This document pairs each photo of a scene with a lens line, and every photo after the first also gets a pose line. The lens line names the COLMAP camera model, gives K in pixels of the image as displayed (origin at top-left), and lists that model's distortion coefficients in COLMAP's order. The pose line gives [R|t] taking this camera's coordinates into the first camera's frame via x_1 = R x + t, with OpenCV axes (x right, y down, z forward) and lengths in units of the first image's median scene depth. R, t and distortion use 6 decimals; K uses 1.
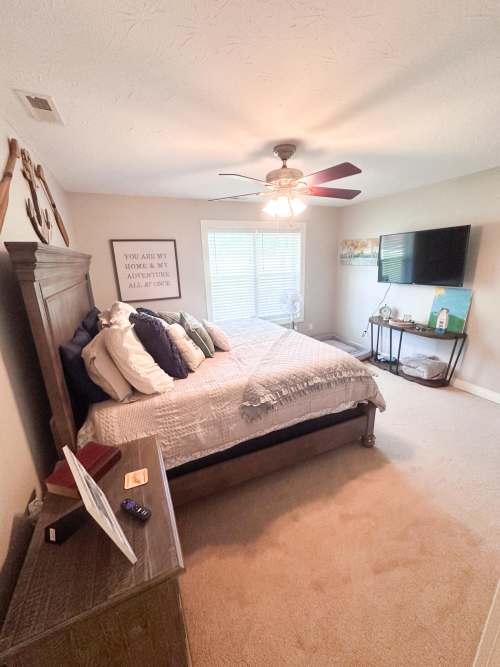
lens RADIAL K [[264.7, 0, 249.4], [0, 264.7, 332.4], [0, 0, 1]] dist [-0.003012, -0.000034]
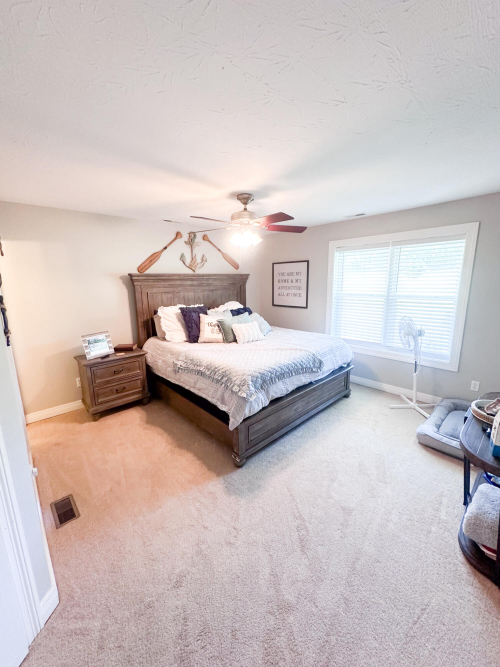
lens RADIAL K [[264.7, 0, 249.4], [0, 264.7, 332.4], [0, 0, 1]] dist [-0.003012, -0.000034]
pose [[0.318282, 0.211012, -0.924213, 0.850031], [-0.246857, 0.959727, 0.134107, -0.132408], [0.915291, 0.185465, 0.357554, 0.386888]]
